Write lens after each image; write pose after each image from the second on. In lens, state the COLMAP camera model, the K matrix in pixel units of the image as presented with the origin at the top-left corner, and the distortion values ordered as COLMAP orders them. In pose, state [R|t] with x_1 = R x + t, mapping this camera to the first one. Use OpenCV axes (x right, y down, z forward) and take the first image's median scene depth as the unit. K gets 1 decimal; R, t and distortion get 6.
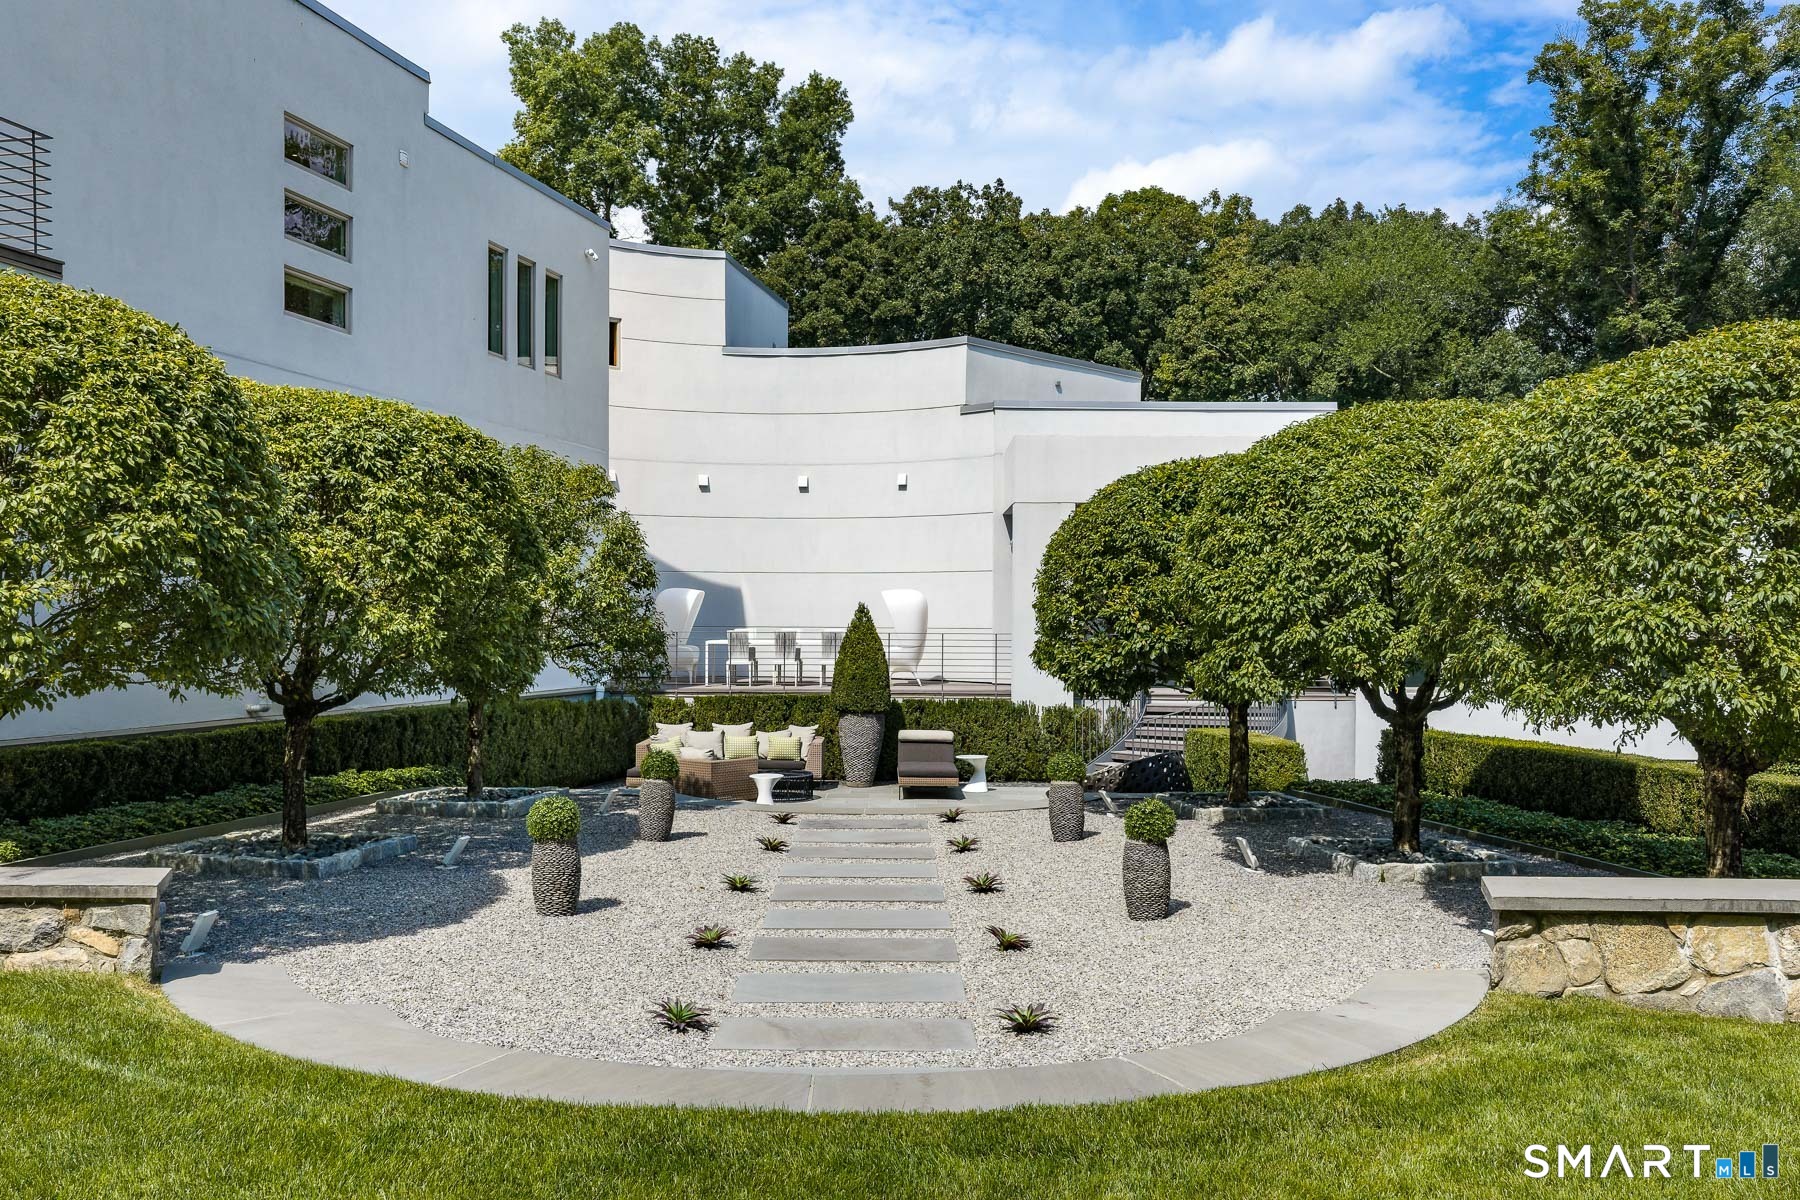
lens RADIAL K [[1505.3, 0, 904.4], [0, 1505.3, 607.7], [0, 0, 1]] dist [0.029492, -0.008531]
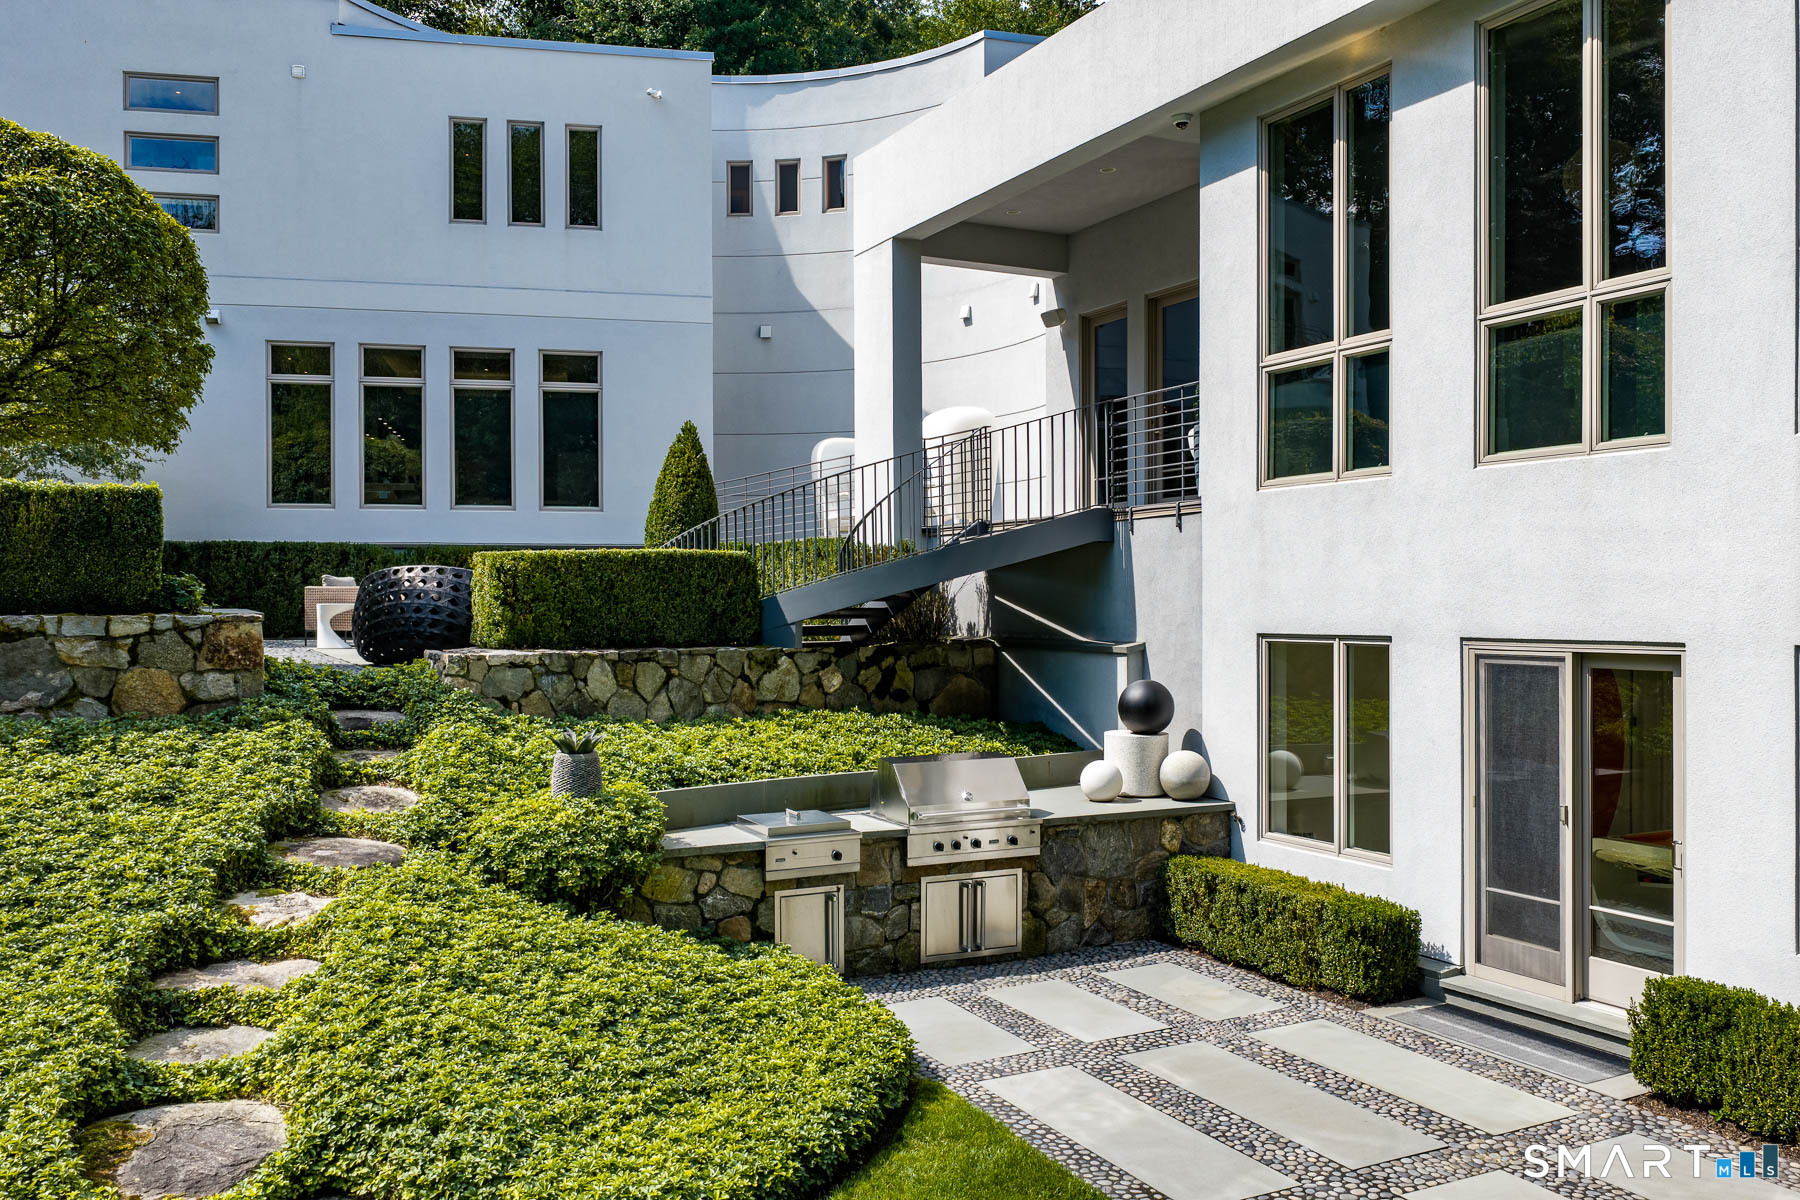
lens RADIAL K [[1505.3, 0, 900.5], [0, 1505.3, 603.0], [0, 0, 1]] dist [0.029492, -0.008531]
pose [[0.432012, -0.001348, -0.901867, 0.969224], [0.014808, 0.999875, 0.005599, 0.118333], [0.901746, -0.015774, 0.431978, 0.957015]]
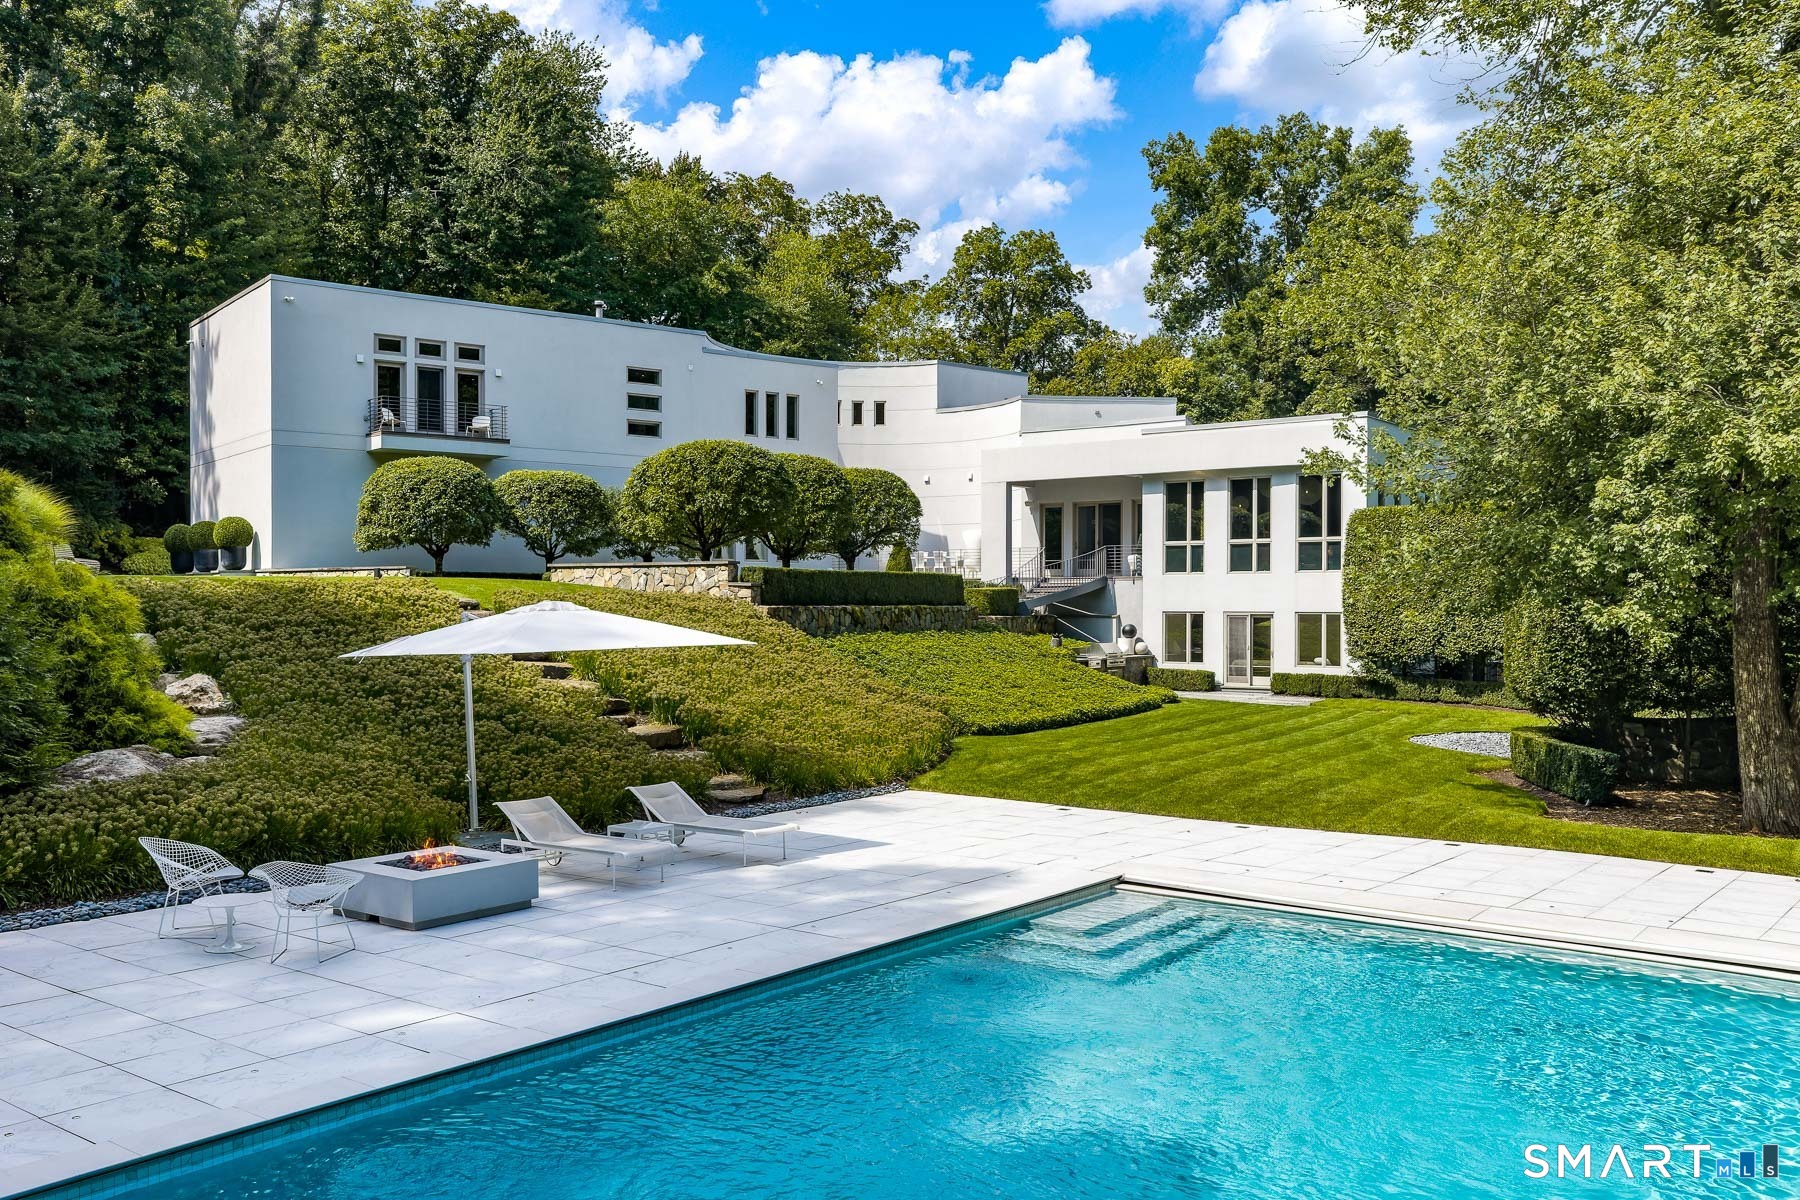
lens RADIAL K [[1505.3, 0, 900.1], [0, 1505.3, 598.8], [0, 0, 1]] dist [0.029492, -0.008531]
pose [[0.775245, -0.001962, -0.631657, 1.704646], [0.004750, 0.999985, 0.002723, 0.106610], [0.631643, -0.005111, 0.775243, -0.857106]]
